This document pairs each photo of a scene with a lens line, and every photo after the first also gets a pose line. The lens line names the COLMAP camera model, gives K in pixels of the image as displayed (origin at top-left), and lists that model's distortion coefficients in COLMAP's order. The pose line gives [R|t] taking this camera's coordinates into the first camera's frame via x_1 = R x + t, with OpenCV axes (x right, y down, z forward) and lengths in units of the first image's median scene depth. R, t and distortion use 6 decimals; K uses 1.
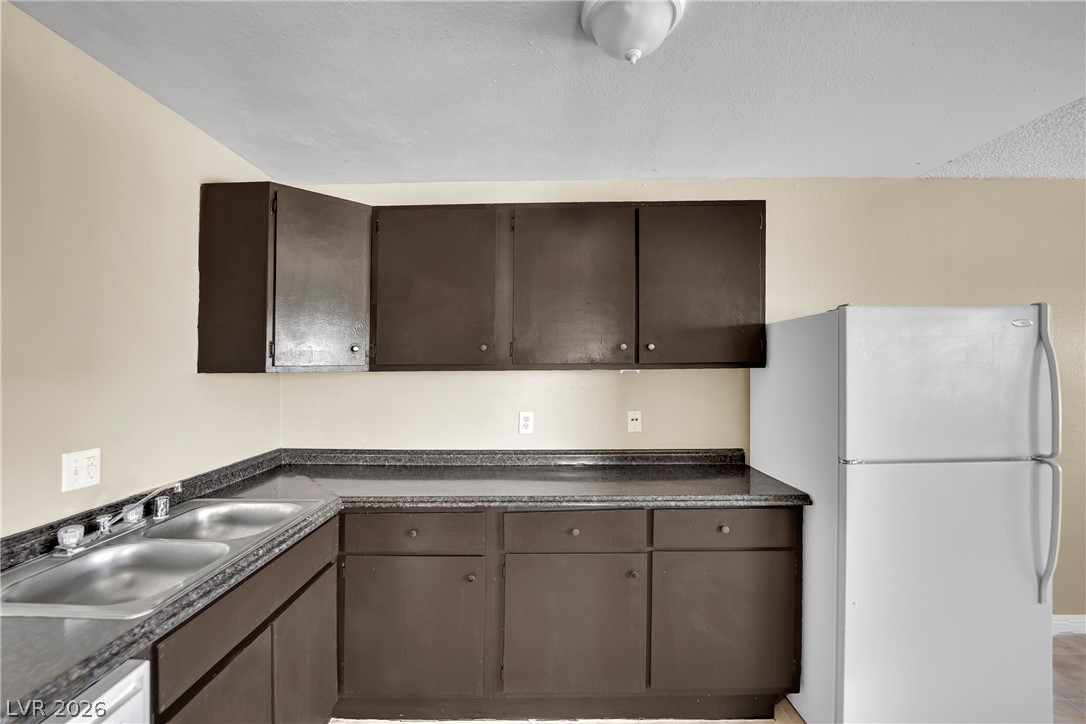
lens RADIAL K [[464.3, 0, 536.7], [0, 464.3, 361.9], [0, 0, 1]] dist [-0.013971, -0.000166]
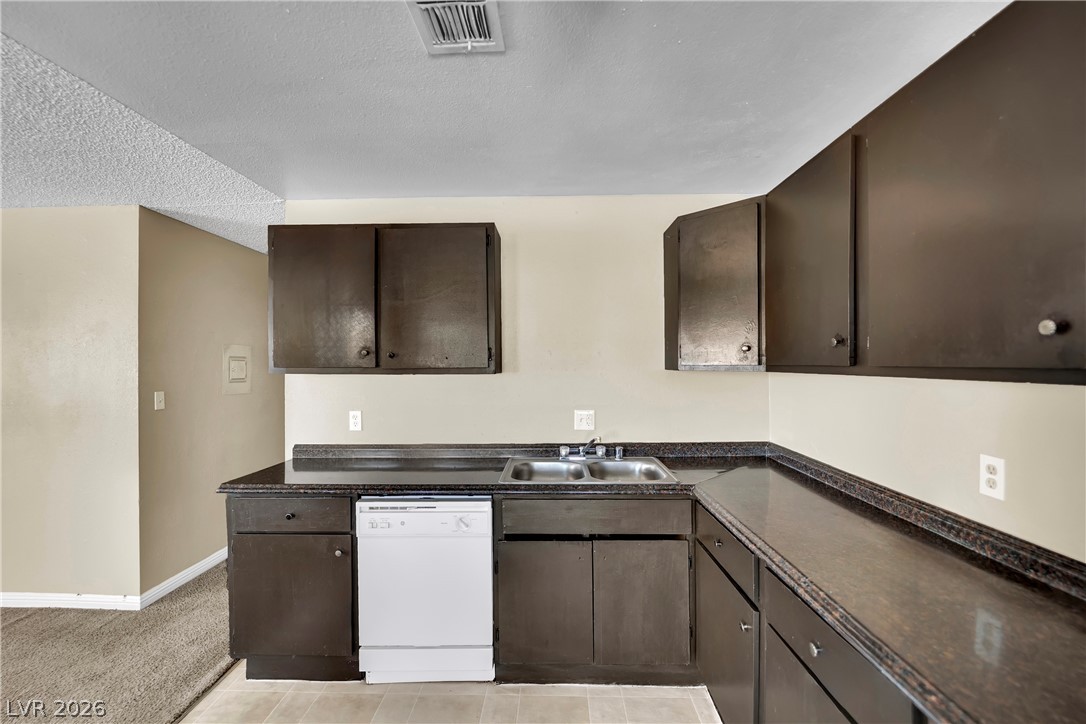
lens RADIAL K [[464.3, 0, 536.7], [0, 464.3, 361.9], [0, 0, 1]] dist [-0.013971, -0.000166]
pose [[-0.025286, 0.007934, -0.999649, 0.672598], [0.008972, 0.999930, 0.007710, -0.012892], [0.999640, -0.008773, -0.025355, 0.641481]]
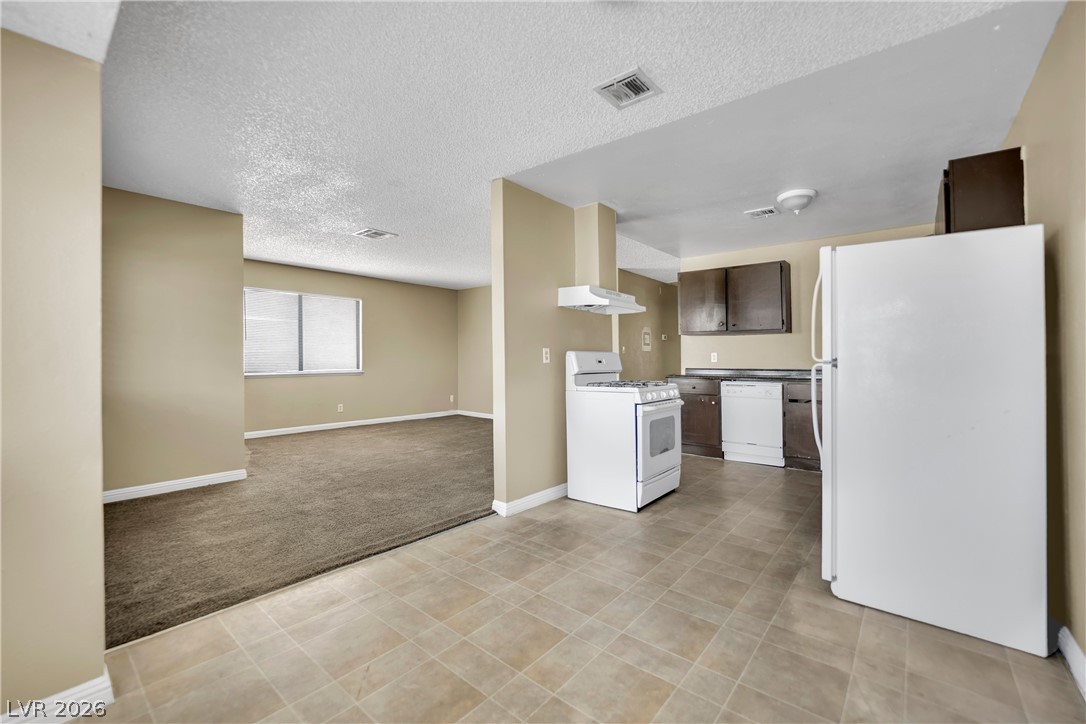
lens RADIAL K [[446.5, 0, 543.5], [0, 446.5, 342.0], [0, 0, 1]] dist [0.001553, 0.000041]
pose [[-0.626527, -0.019932, -0.779145, 2.294324], [0.003684, 0.999586, -0.028534, 0.156463], [0.779391, -0.020748, -0.626194, 1.020343]]
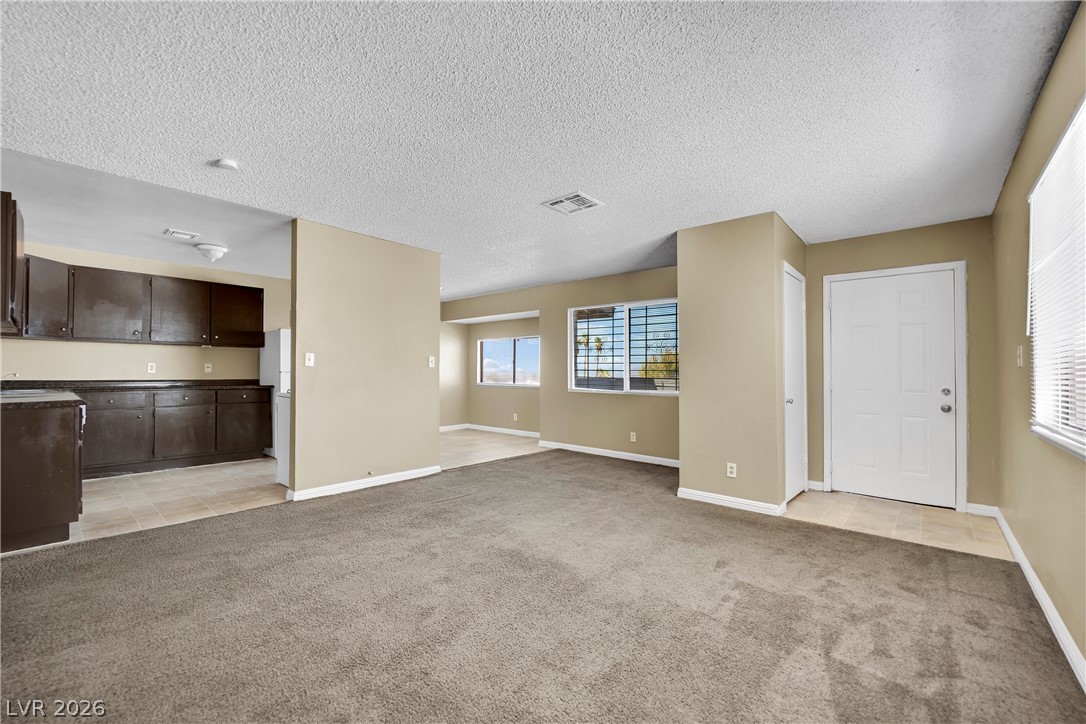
lens RADIAL K [[464.3, 0, 536.7], [0, 464.3, 361.9], [0, 0, 1]] dist [-0.013971, -0.000166]
pose [[0.643064, 0.028799, 0.765271, -0.687052], [-0.015383, 0.999577, -0.024689, 0.166875], [-0.765658, 0.004105, 0.643235, -2.419435]]
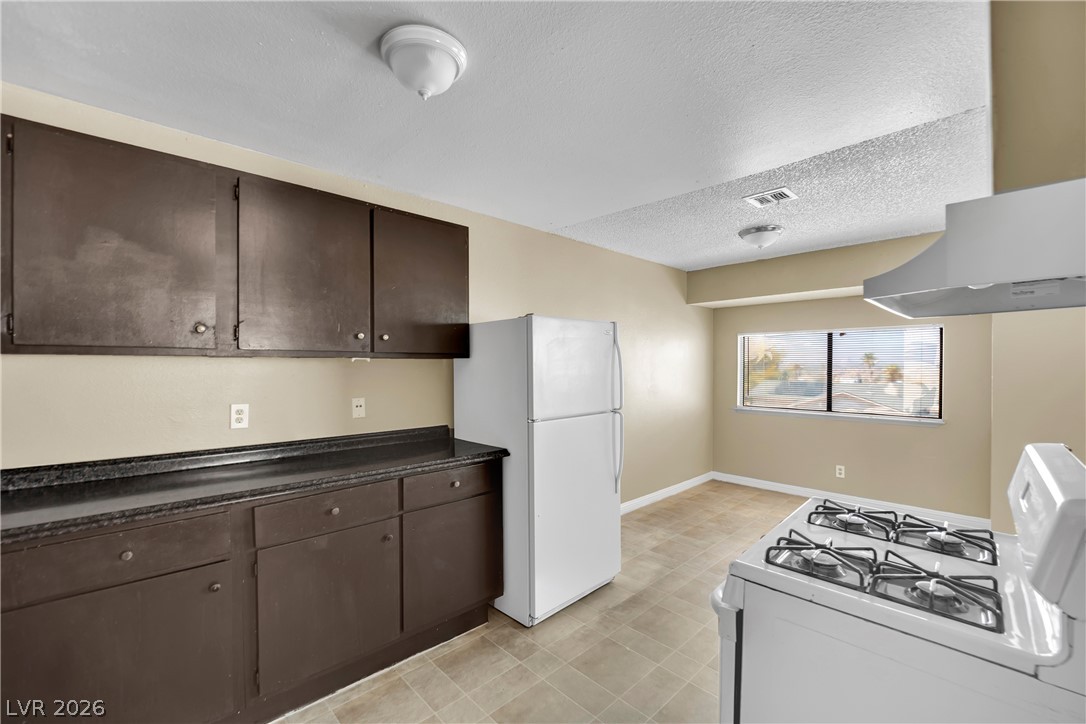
lens RADIAL K [[464.3, 0, 536.7], [0, 464.3, 361.9], [0, 0, 1]] dist [-0.013971, -0.000166]
pose [[0.714736, 0.012339, 0.699285, -0.309721], [-0.008938, 0.999924, -0.008509, 0.036832], [-0.699337, -0.000169, 0.714792, -0.053393]]
